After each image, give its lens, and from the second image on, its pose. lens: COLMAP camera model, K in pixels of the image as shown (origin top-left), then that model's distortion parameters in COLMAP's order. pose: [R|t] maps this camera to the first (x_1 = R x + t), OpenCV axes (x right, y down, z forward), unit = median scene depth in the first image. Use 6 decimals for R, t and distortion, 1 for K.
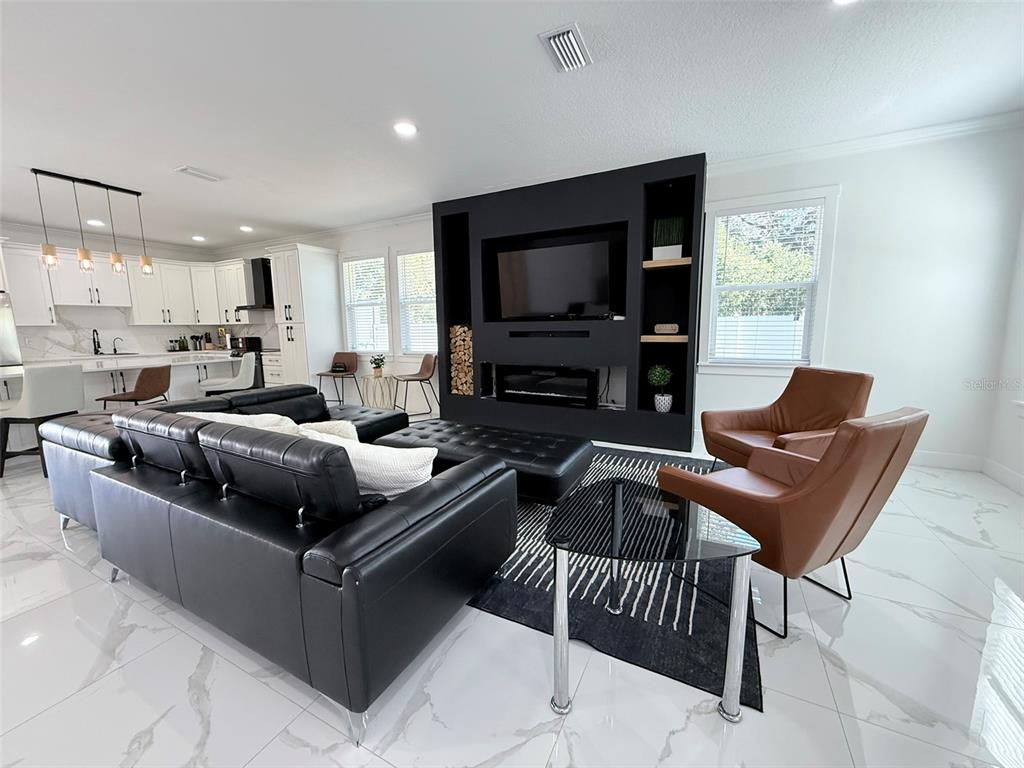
lens RADIAL K [[408.5, 0, 507.5], [0, 408.5, 381.4], [0, 0, 1]] dist [-0.001546, 0.000744]
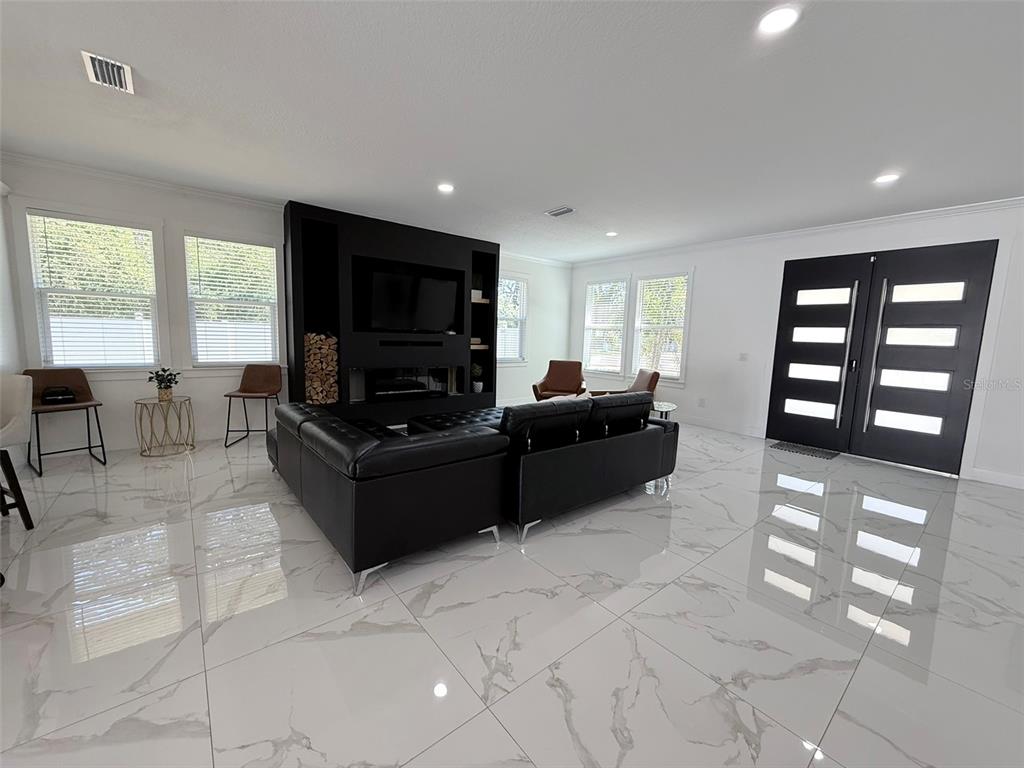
lens RADIAL K [[408.5, 0, 506.9], [0, 408.5, 383.4], [0, 0, 1]] dist [-0.001546, 0.000744]
pose [[0.398567, -0.084970, 0.913195, -0.801046], [0.085985, 0.994775, 0.055032, -0.031224], [-0.913100, 0.056587, 0.403790, 0.189344]]
